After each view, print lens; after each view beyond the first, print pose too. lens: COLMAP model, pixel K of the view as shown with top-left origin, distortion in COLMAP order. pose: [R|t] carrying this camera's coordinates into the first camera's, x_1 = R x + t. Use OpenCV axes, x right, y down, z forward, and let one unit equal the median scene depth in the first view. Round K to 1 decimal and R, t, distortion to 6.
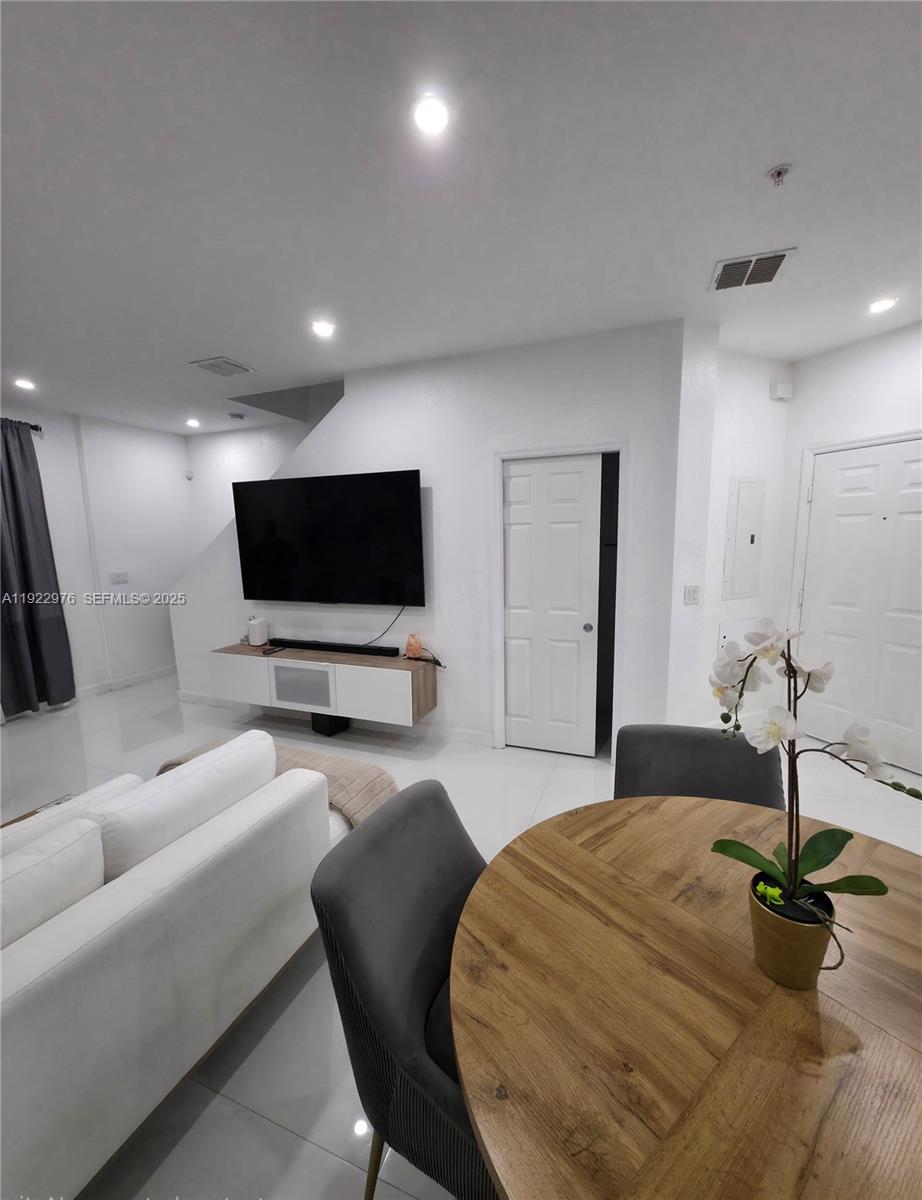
lens RADIAL K [[492.5, 0, 462.8], [0, 492.5, 609.1], [0, 0, 1]] dist [0.003562, 0.000149]
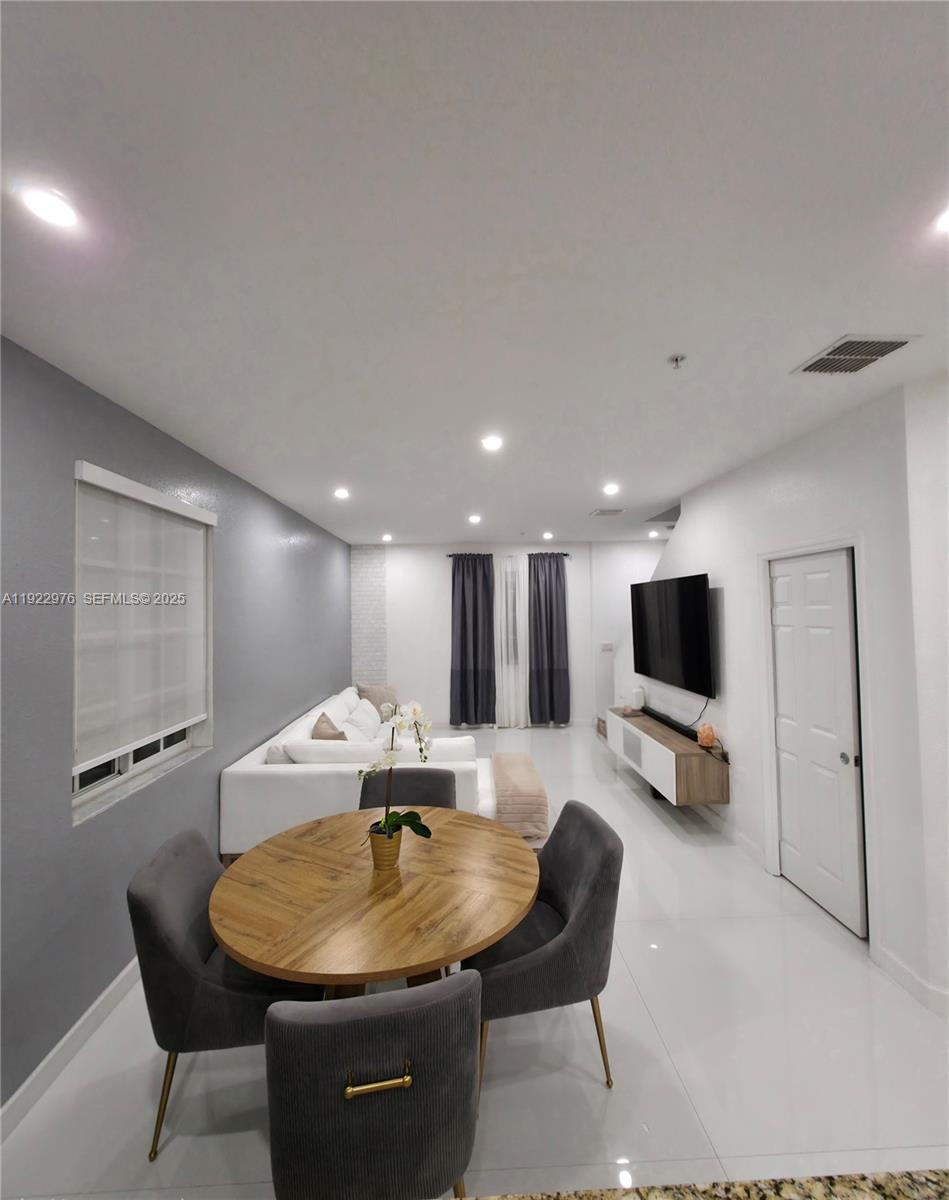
lens RADIAL K [[508.6, 0, 474.2], [0, 508.6, 593.3], [0, 0, 1]] dist [-0.009755, 0.000128]
pose [[0.391996, -0.018505, -0.919781, 0.762768], [-0.129483, 0.988735, -0.075076, -0.086059], [0.910809, 0.148526, 0.385184, 0.087298]]
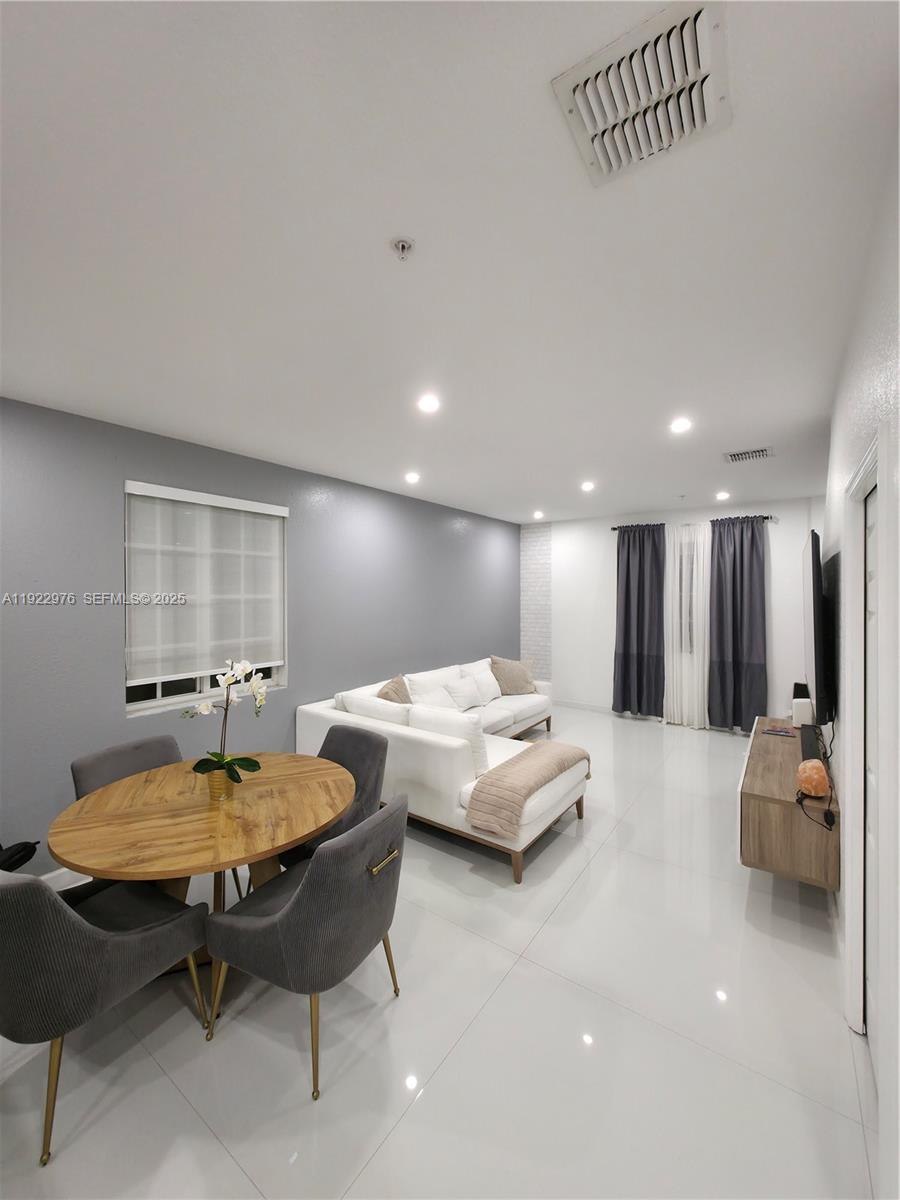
lens RADIAL K [[479.7, 0, 448.6], [0, 479.7, 593.6], [0, 0, 1]] dist [0.000925, -0.000006]
pose [[-0.250571, 0.020021, -0.967891, 0.722970], [-0.141237, 0.988333, 0.057008, -0.157988], [0.957740, 0.150987, -0.244820, 0.681758]]
